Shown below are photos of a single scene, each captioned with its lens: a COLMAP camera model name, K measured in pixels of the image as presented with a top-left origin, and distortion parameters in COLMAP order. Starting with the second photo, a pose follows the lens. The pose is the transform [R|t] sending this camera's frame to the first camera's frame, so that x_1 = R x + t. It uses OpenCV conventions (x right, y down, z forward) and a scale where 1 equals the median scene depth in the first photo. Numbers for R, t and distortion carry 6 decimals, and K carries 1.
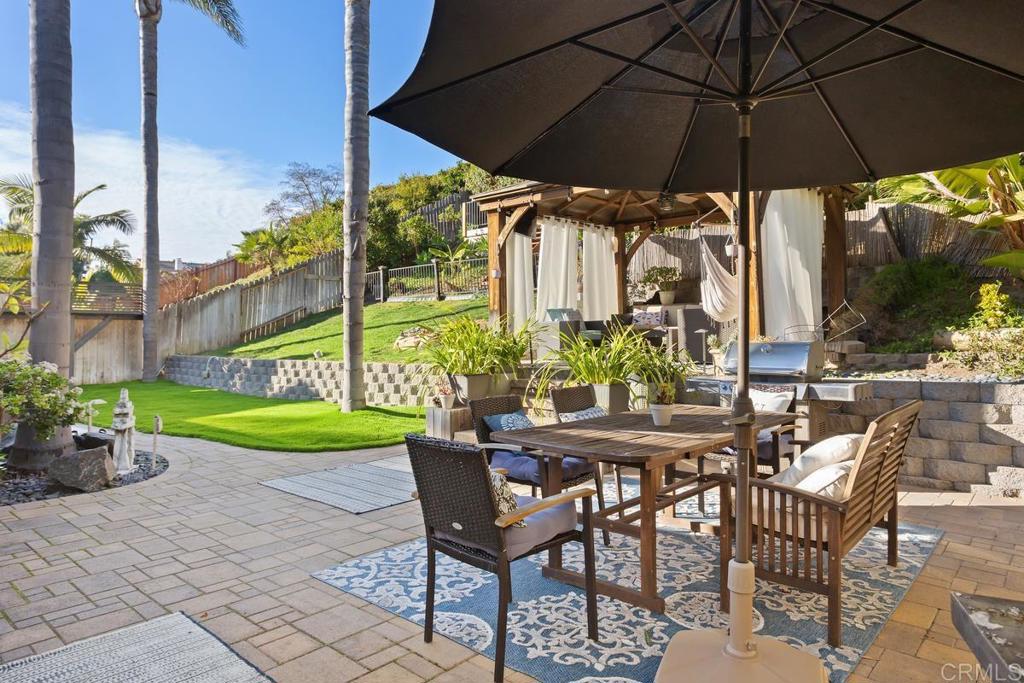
lens RADIAL K [[641.8, 0, 512.0], [0, 641.8, 341.5], [0, 0, 1]] dist [-0.002322, -0.000384]
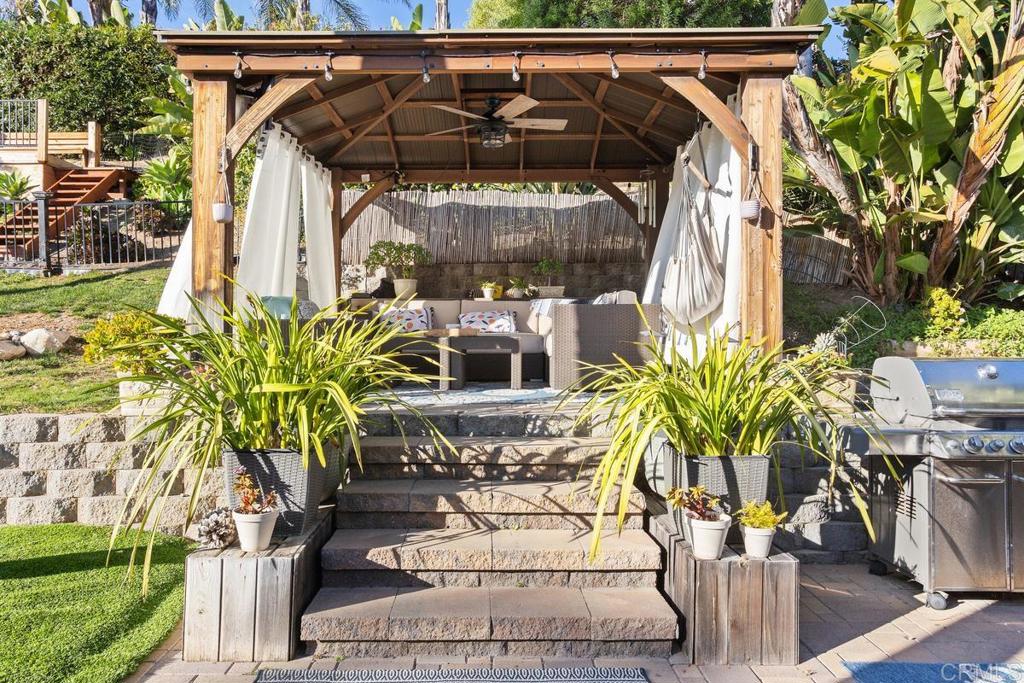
lens RADIAL K [[684.3, 0, 506.7], [0, 684.3, 337.1], [0, 0, 1]] dist [-0.027540, 0.046291]
pose [[0.738652, 0.013380, 0.673955, -0.252598], [0.001013, 0.999780, -0.020960, -0.005016], [-0.674087, 0.016165, 0.738475, 0.621448]]
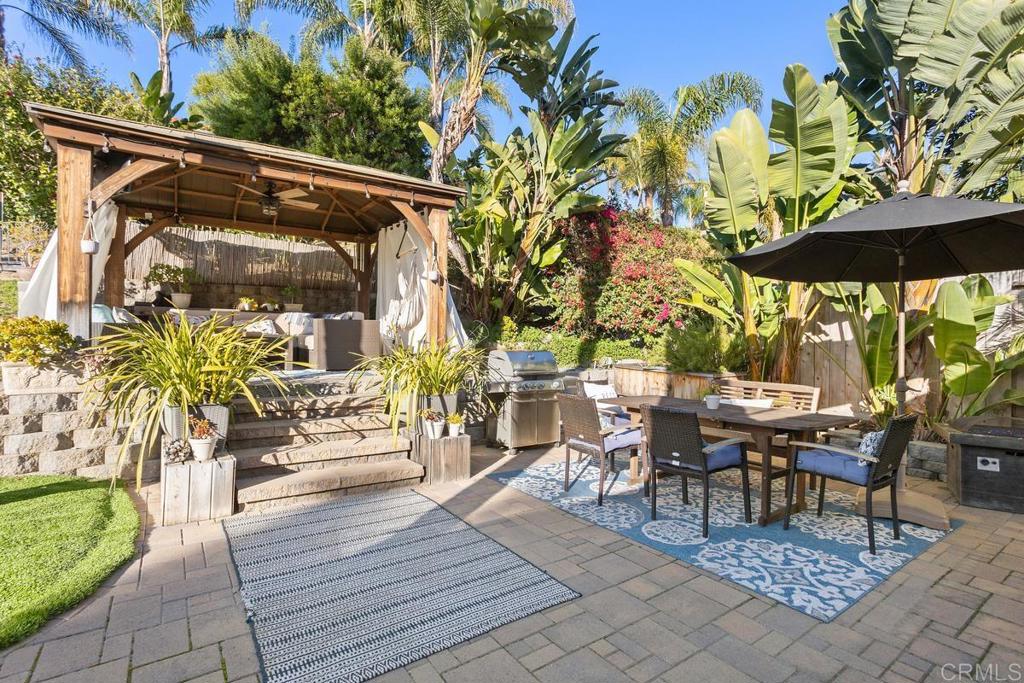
lens RADIAL K [[497.4, 0, 509.5], [0, 497.4, 341.3], [0, 0, 1]] dist [-0.054778, 0.036888]
pose [[0.223077, 0.009294, 0.974756, -0.501275], [-0.003235, 0.999956, -0.008794, -0.008283], [-0.974795, -0.001192, 0.223098, 0.596730]]
